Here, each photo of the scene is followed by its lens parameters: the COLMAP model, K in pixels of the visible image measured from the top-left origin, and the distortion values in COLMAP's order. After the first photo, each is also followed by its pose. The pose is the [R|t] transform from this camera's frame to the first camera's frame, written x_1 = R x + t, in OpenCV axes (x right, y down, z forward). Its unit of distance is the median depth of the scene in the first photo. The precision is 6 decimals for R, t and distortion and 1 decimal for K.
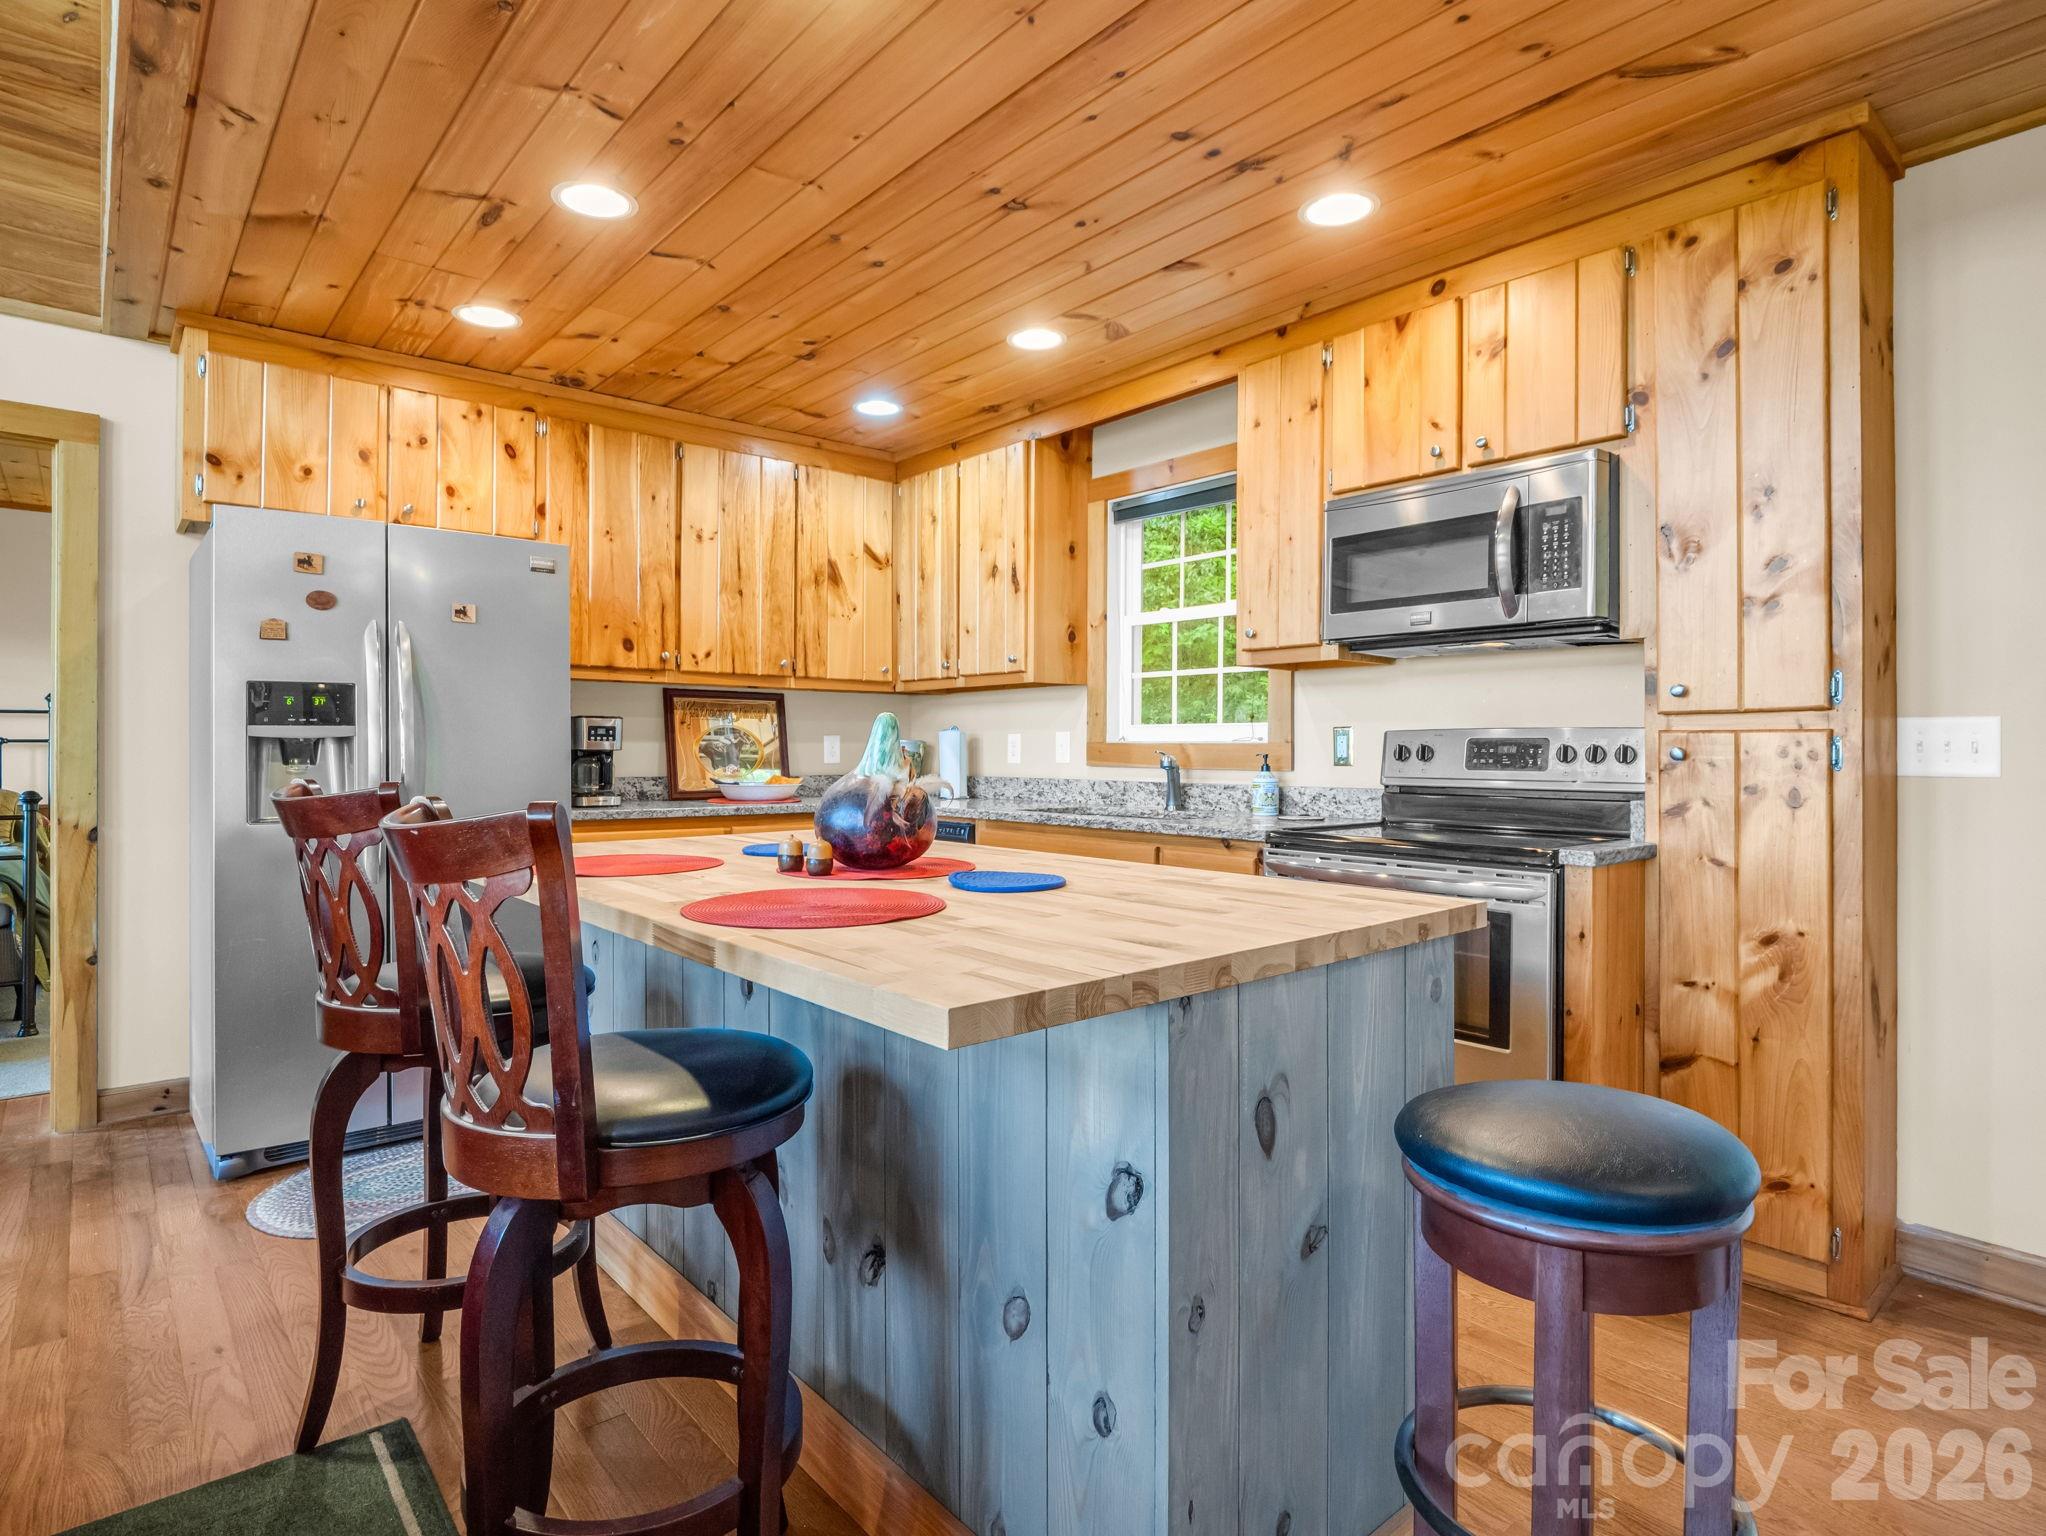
lens RADIAL K [[1159.1, 0, 1020.7], [0, 1159.1, 744.2], [0, 0, 1]] dist [-0.011255, -0.001014]
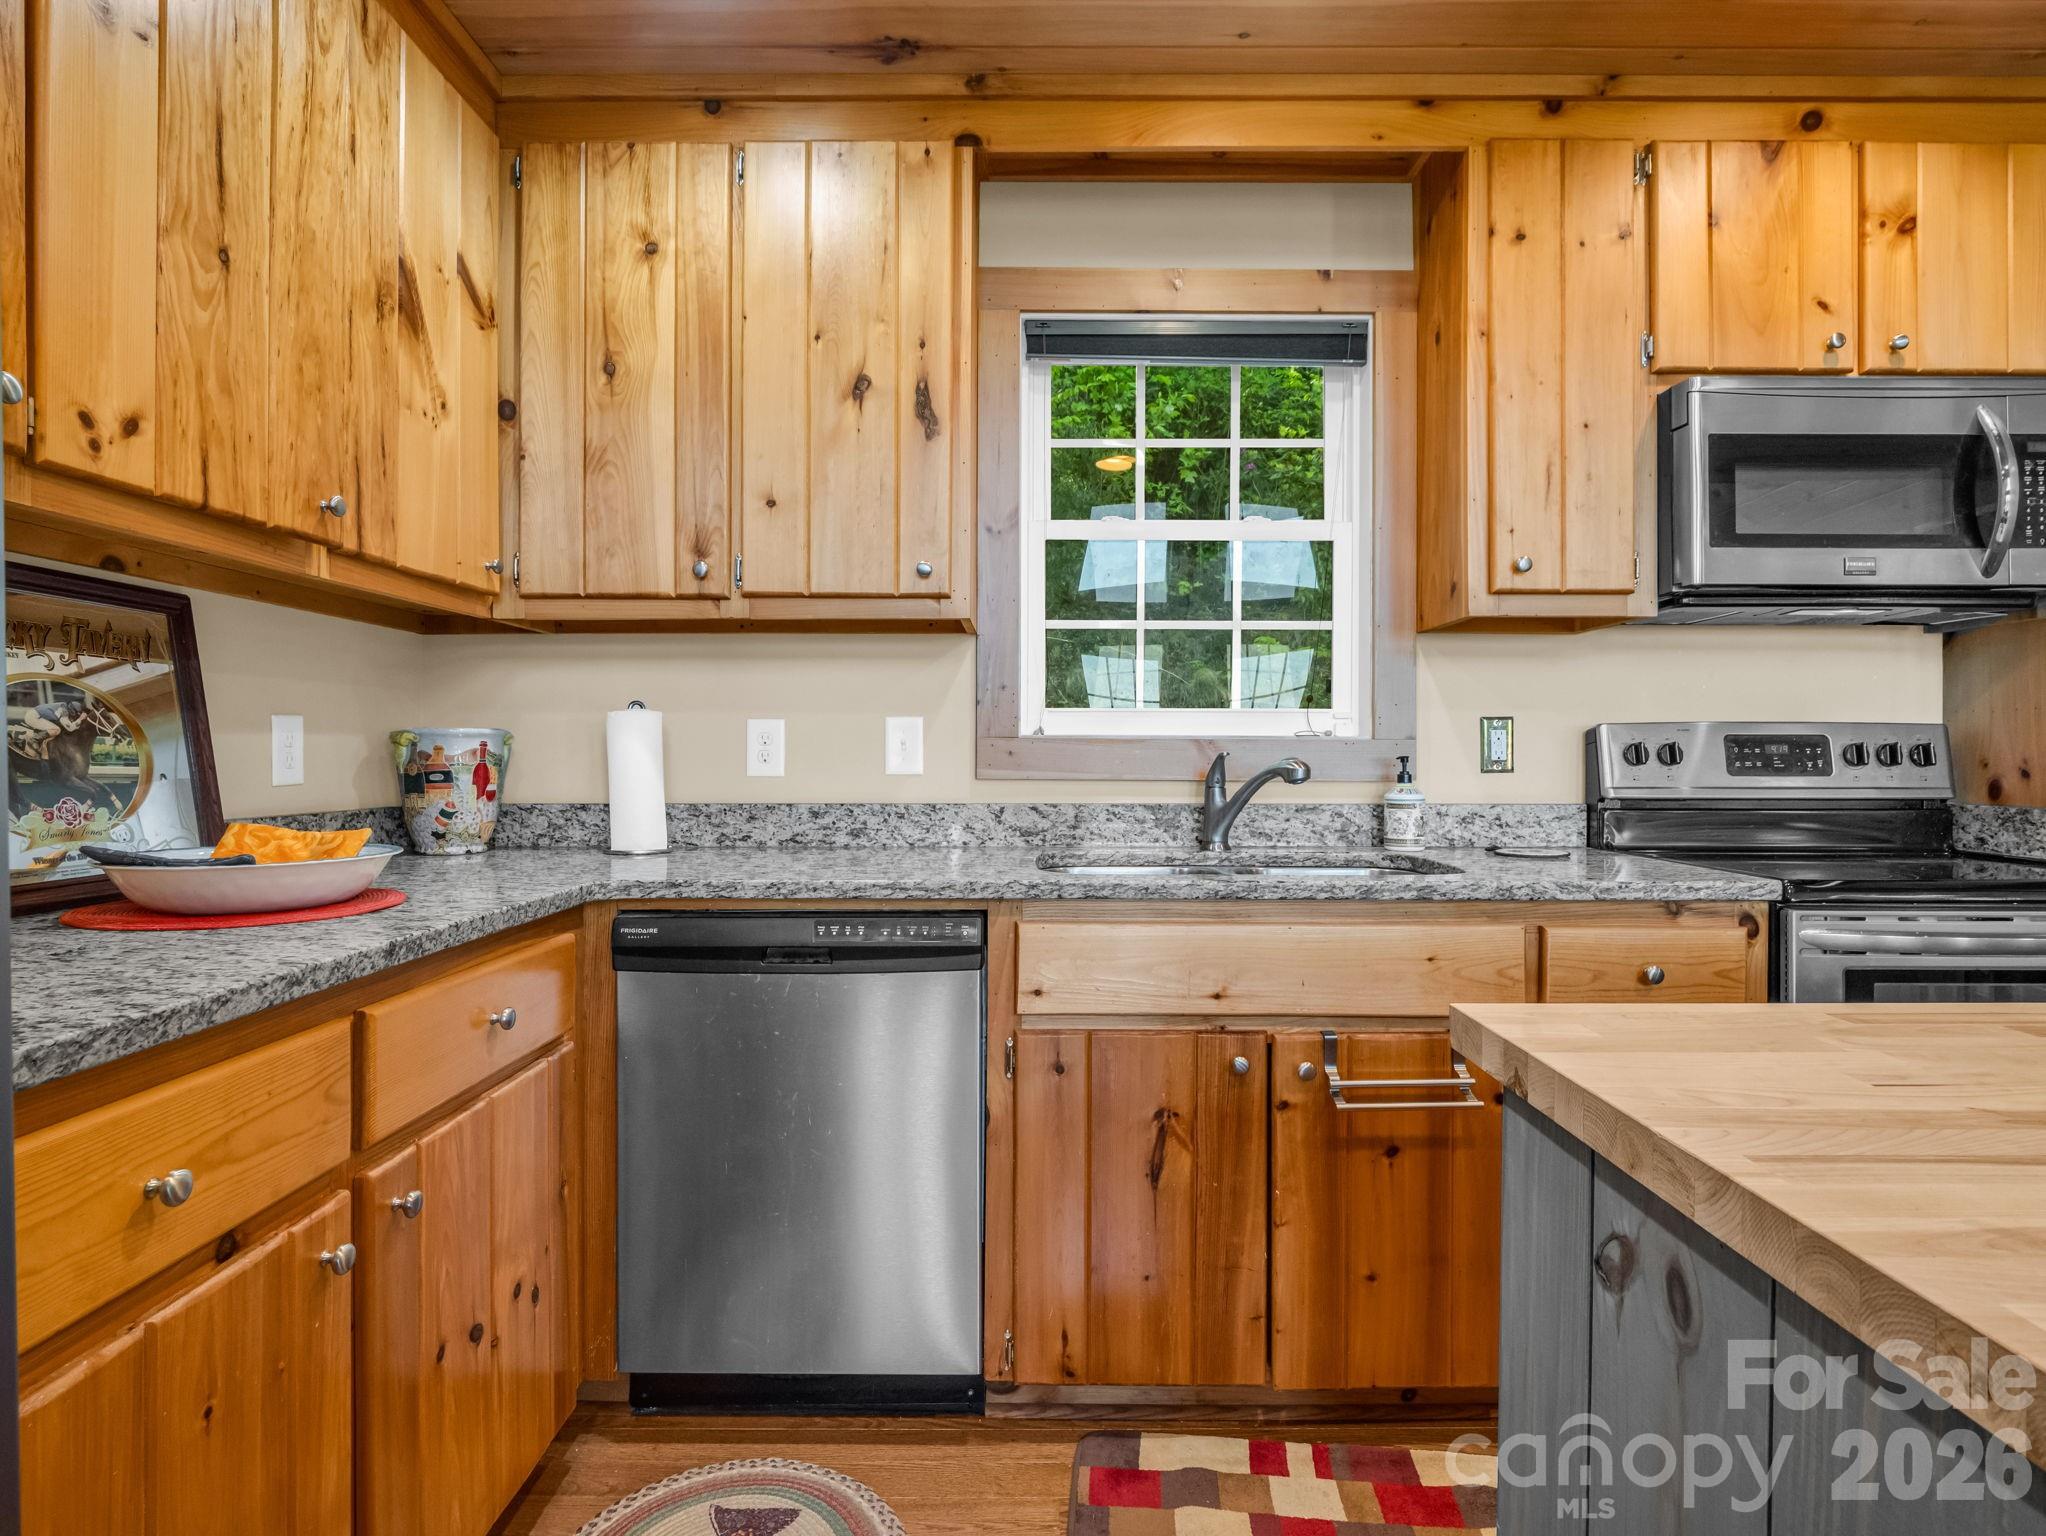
lens RADIAL K [[1114.1, 0, 1074.9], [0, 1114.1, 753.0], [0, 0, 1]] dist [-0.004452, -0.000403]
pose [[0.631971, -0.003660, 0.774983, -0.578016], [-0.003152, 0.999968, 0.007293, 0.003872], [-0.774985, -0.007052, 0.631940, 1.095772]]
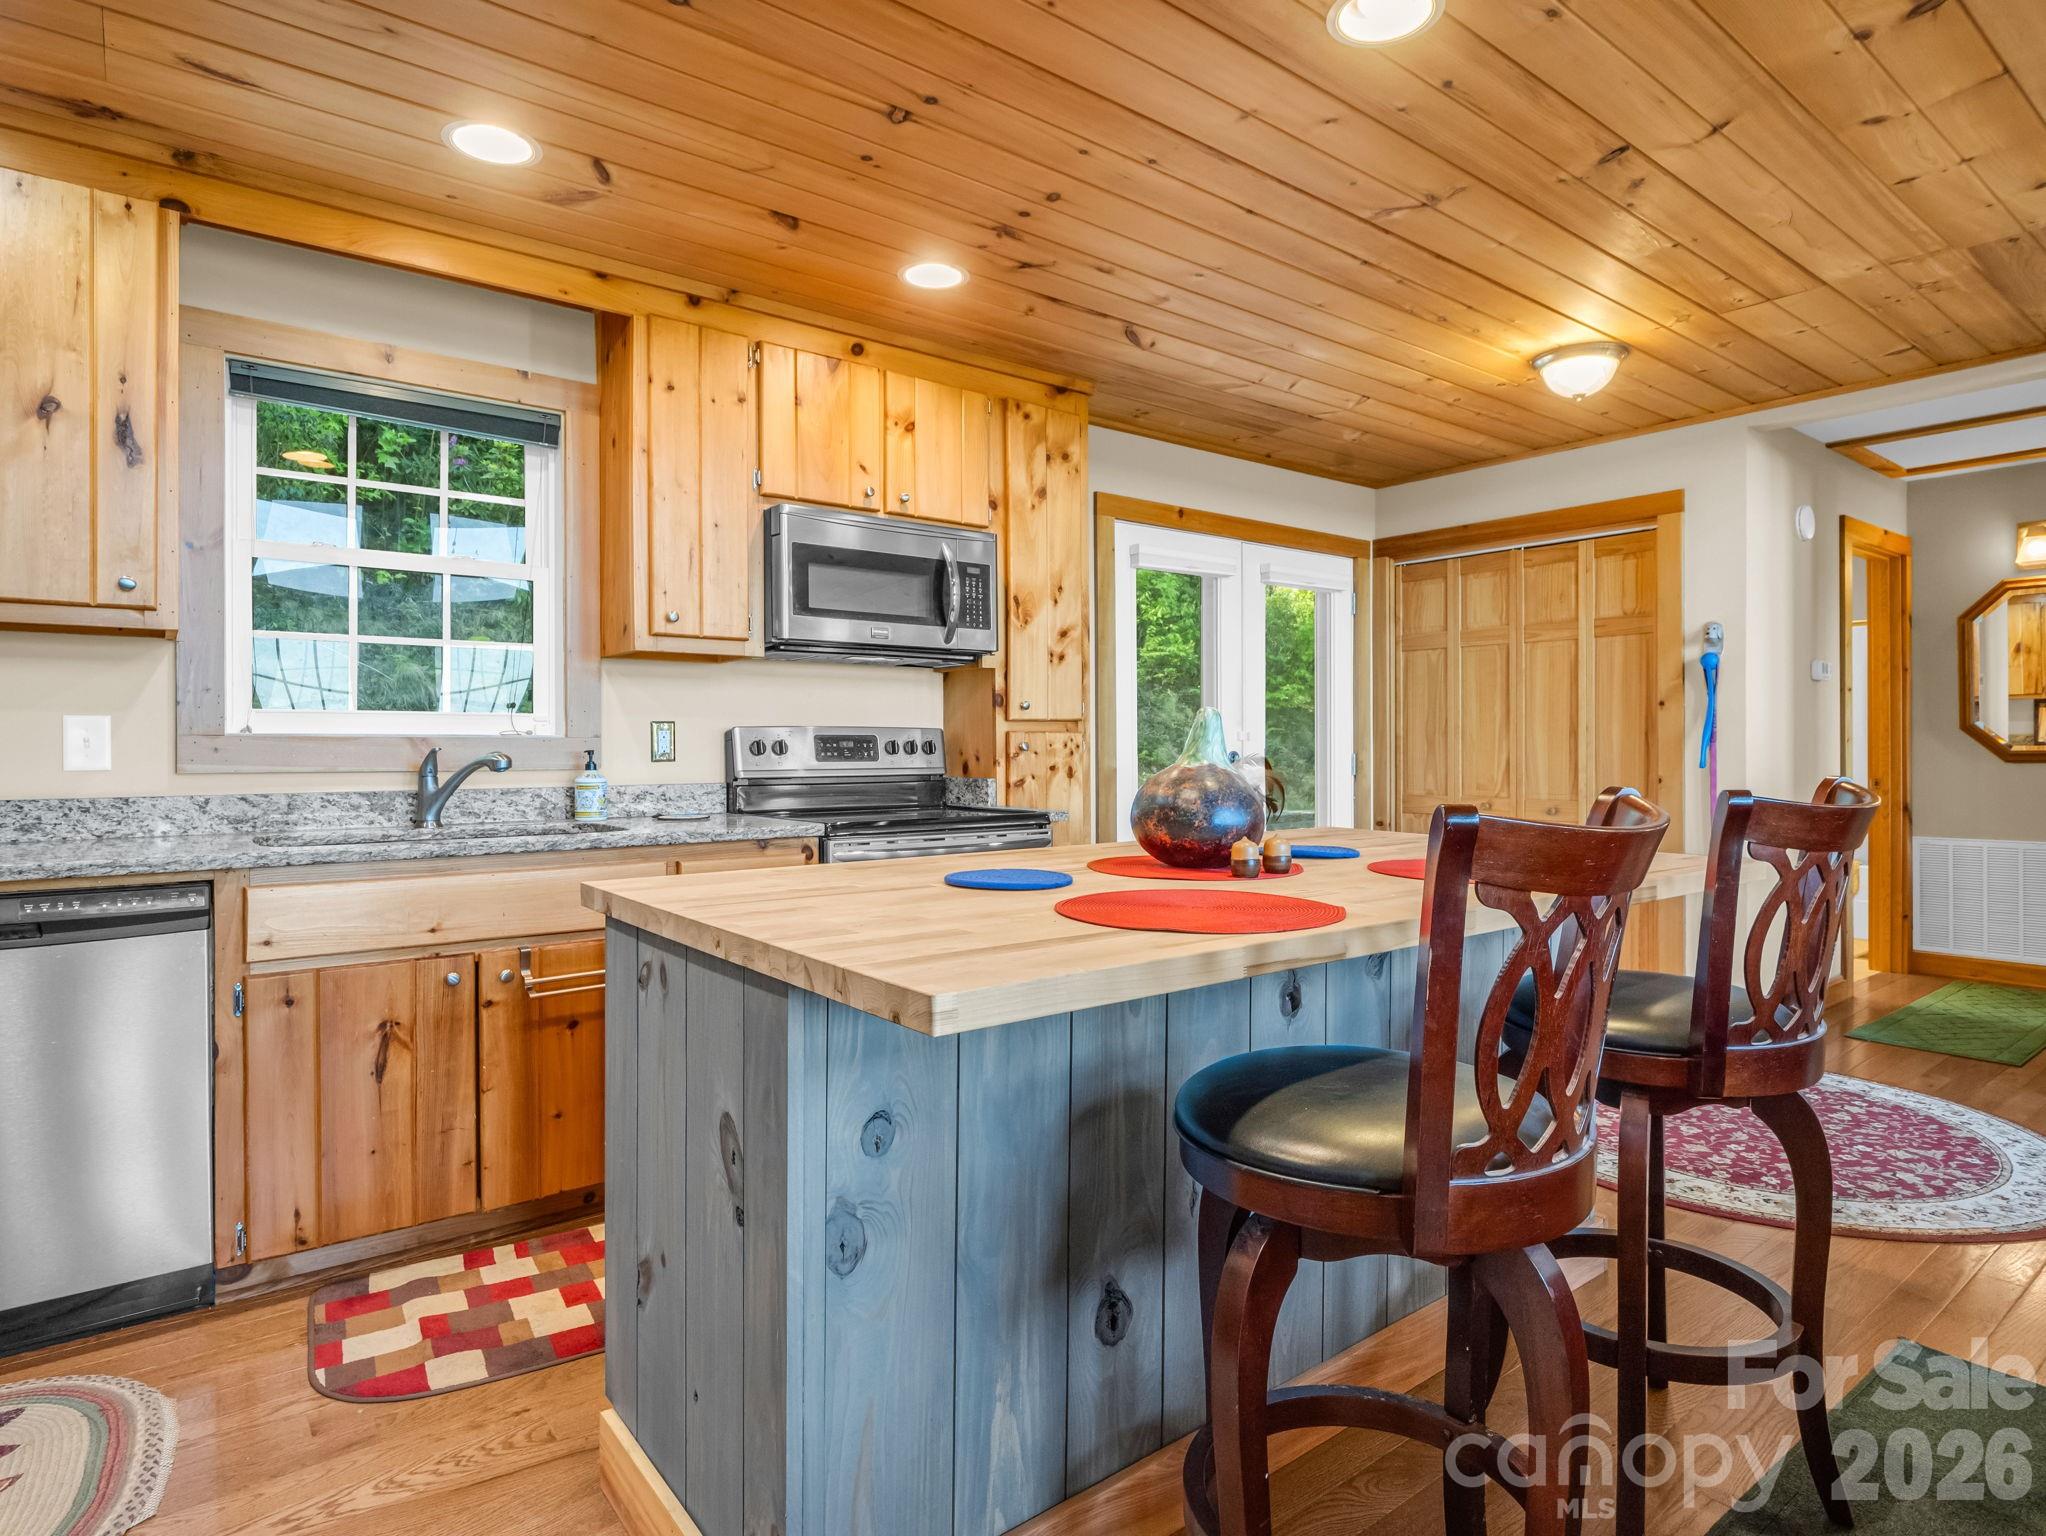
lens RADIAL K [[1080.6, 0, 1067.5], [0, 1080.6, 750.8], [0, 0, 1]] dist [-0.004359, -0.002797]
pose [[0.017715, -0.008306, 0.999809, -0.876173], [-0.002459, 0.999962, 0.008350, 0.001783], [-0.999840, -0.002607, 0.017694, 0.918121]]
